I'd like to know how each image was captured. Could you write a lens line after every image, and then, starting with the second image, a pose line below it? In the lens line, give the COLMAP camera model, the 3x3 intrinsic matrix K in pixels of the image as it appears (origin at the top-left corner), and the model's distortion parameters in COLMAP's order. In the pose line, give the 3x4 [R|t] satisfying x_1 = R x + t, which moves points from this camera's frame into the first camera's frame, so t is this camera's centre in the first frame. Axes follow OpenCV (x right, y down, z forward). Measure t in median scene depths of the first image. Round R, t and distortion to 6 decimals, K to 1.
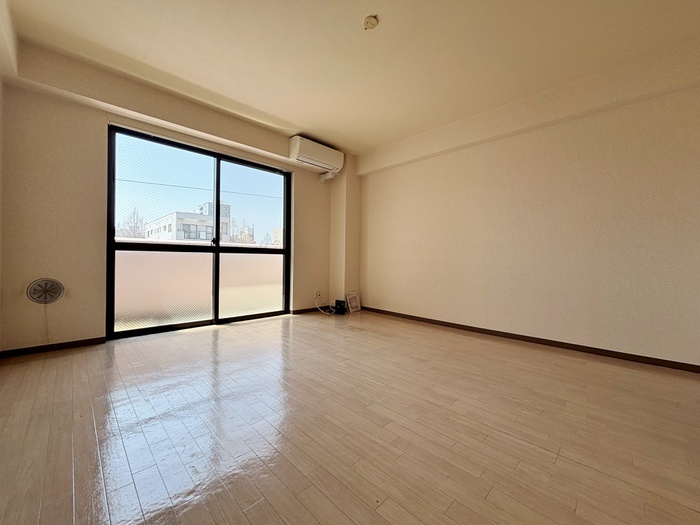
lens RADIAL K [[280.0, 0, 349.8], [0, 280.0, 263.0], [0, 0, 1]] dist [0.003614, -0.000568]
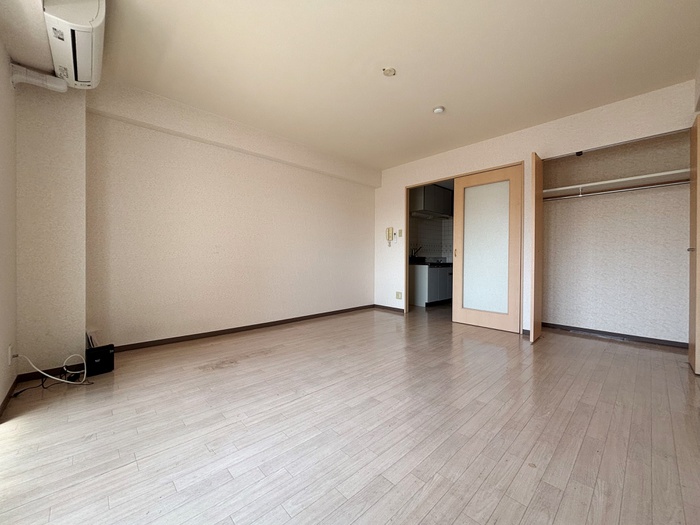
lens RADIAL K [[280.0, 0, 351.9], [0, 280.0, 258.7], [0, 0, 1]] dist [0.003614, -0.000568]
pose [[0.027477, -0.013216, 0.999535, -0.911479], [0.013108, 0.999831, 0.012860, -0.048324], [-0.999536, 0.012749, 0.027646, 0.890414]]
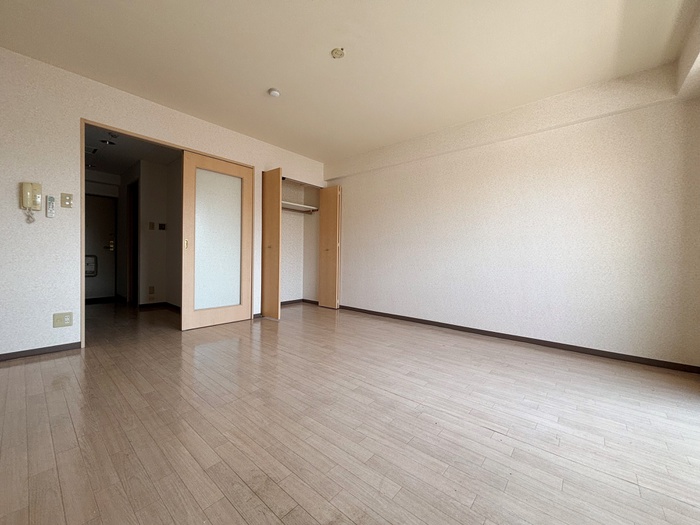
lens RADIAL K [[280.0, 0, 345.7], [0, 280.0, 265.1], [0, 0, 1]] dist [0.003614, -0.000568]
pose [[-0.997398, -0.027554, -0.066614, 0.073967], [-0.030642, 0.998481, 0.045786, -0.039922], [0.065251, 0.047708, -0.996728, 1.687983]]
